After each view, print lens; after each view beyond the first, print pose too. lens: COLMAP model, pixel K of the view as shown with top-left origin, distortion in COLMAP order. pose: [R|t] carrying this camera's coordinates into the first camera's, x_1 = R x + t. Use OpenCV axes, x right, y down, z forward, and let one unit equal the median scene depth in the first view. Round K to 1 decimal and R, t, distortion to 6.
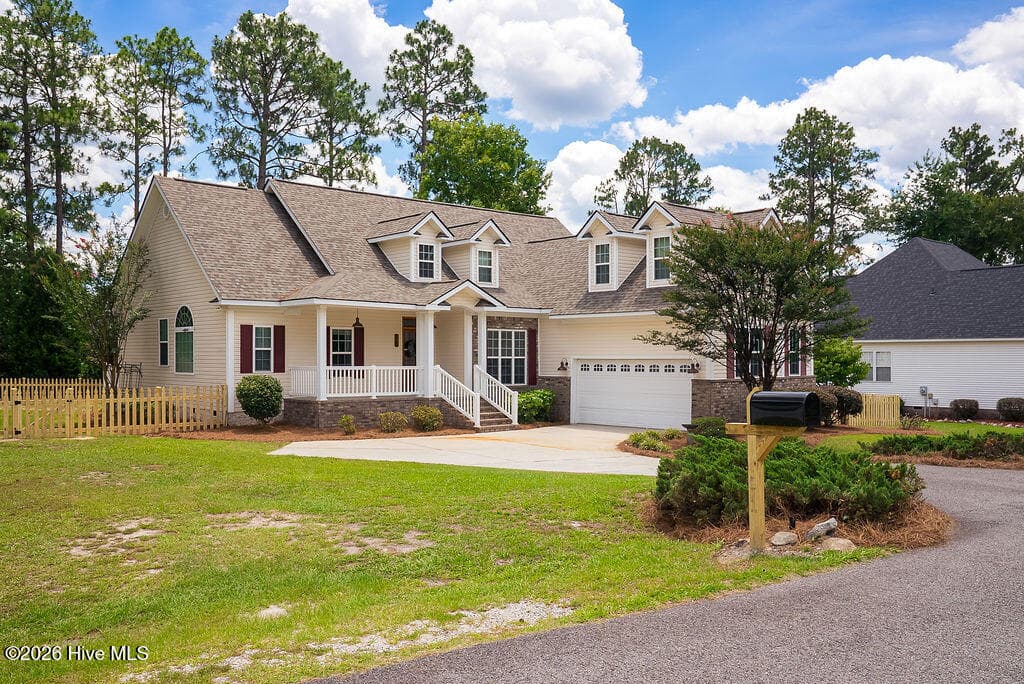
lens RADIAL K [[831.0, 0, 498.2], [0, 831.0, 343.7], [0, 0, 1]] dist [-0.069571, 0.137417]
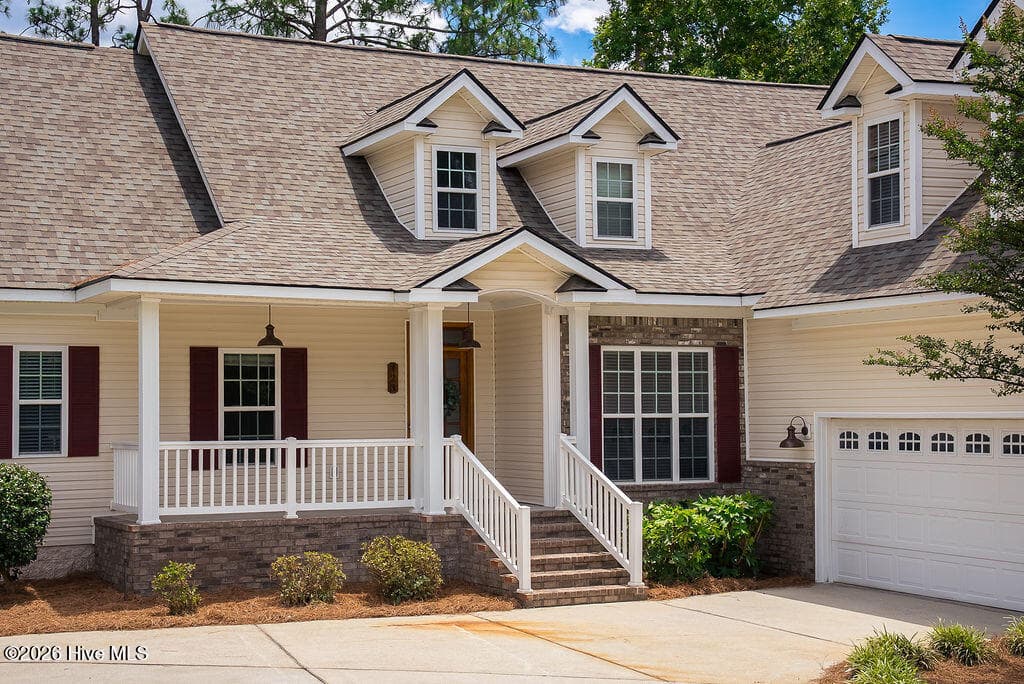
lens RADIAL K [[1517.8, 0, 510.4], [0, 1517.8, 360.0], [0, 0, 1]] dist [0.202975, 0.038448]
pose [[0.964423, -0.017274, -0.263797, 0.138846], [0.012569, 0.999731, -0.019515, 0.002805], [0.264063, 0.015505, 0.964381, 0.248840]]
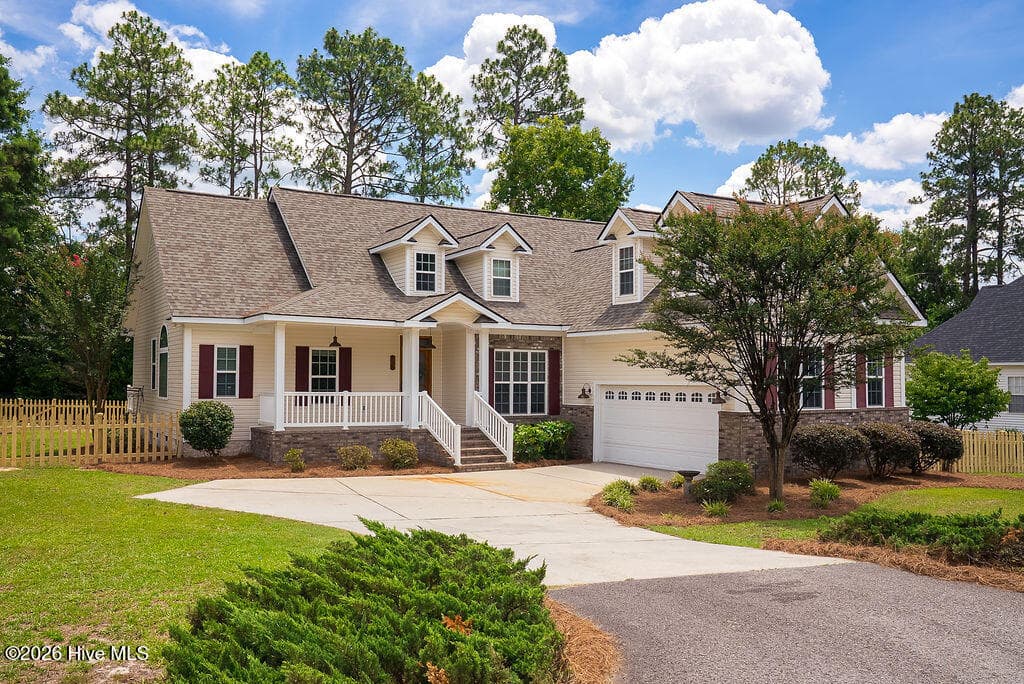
lens RADIAL K [[831.0, 0, 498.2], [0, 831.0, 343.7], [0, 0, 1]] dist [-0.069571, 0.137417]
pose [[0.980880, -0.004190, -0.194569, 0.153324], [-0.001179, 0.999622, -0.027472, 0.000061], [0.194611, 0.027176, 0.980504, 0.152260]]
